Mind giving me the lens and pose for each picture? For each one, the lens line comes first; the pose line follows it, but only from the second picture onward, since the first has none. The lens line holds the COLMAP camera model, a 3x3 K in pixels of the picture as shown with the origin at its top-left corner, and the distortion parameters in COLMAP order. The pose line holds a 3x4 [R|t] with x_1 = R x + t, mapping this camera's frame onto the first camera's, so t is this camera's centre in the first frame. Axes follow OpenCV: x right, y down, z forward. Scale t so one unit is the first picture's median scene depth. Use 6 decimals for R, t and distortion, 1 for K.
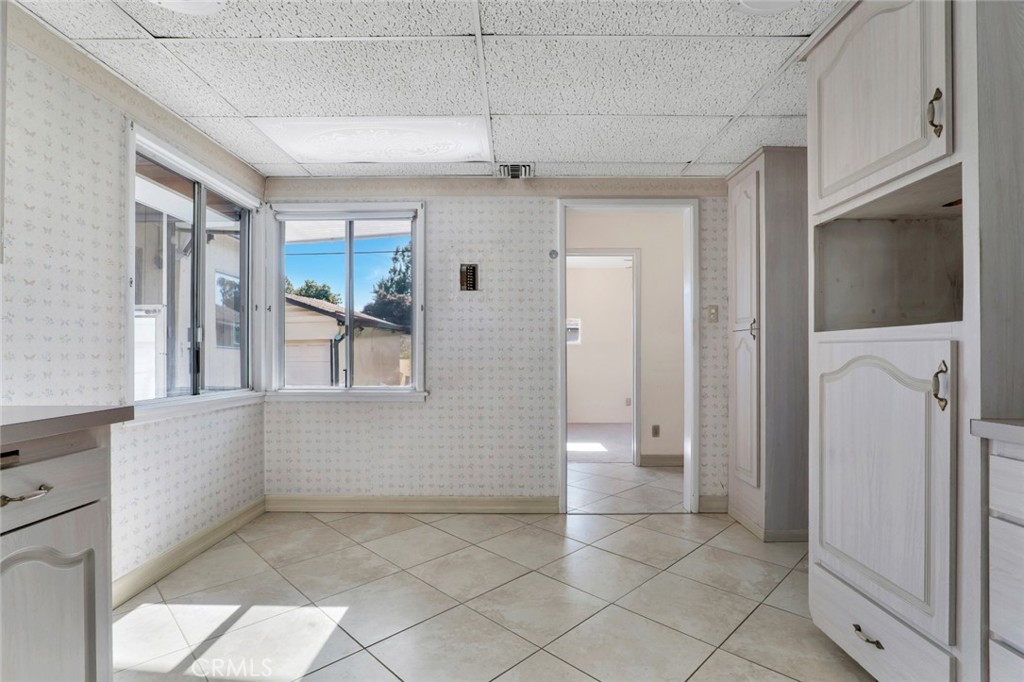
lens RADIAL K [[487.5, 0, 510.2], [0, 487.5, 344.5], [0, 0, 1]] dist [-0.020844, 0.000024]
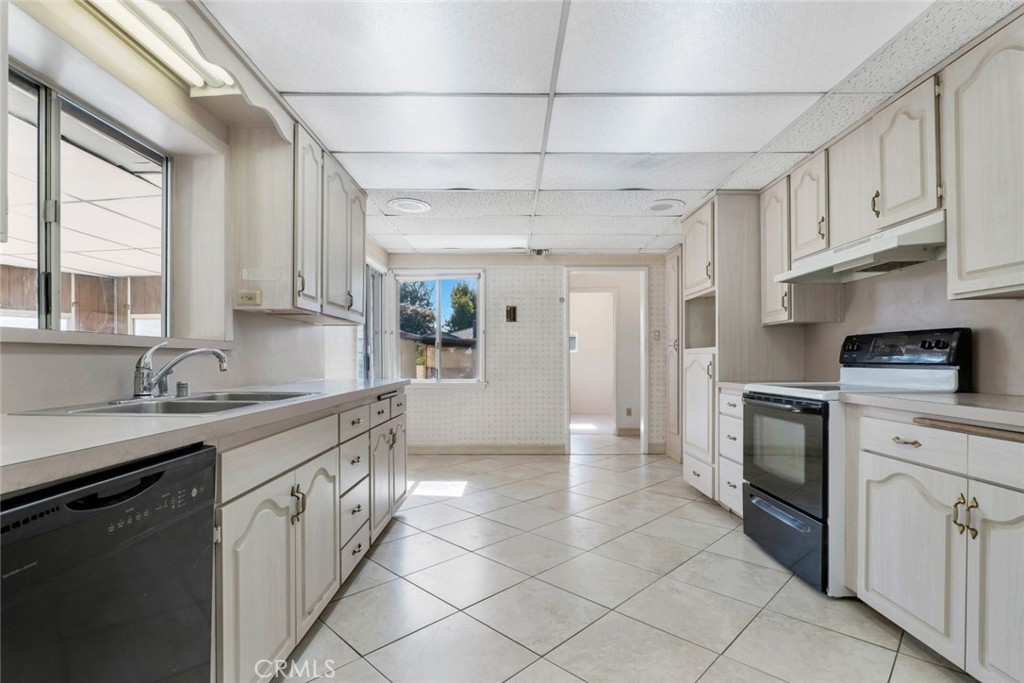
lens RADIAL K [[476.0, 0, 513.4], [0, 476.0, 356.2], [0, 0, 1]] dist [-0.015495, 0.000138]
pose [[0.999935, -0.002465, 0.011104, -0.096566], [0.002352, 0.999945, 0.010198, -0.008919], [-0.011129, -0.010171, 0.999886, -0.637656]]
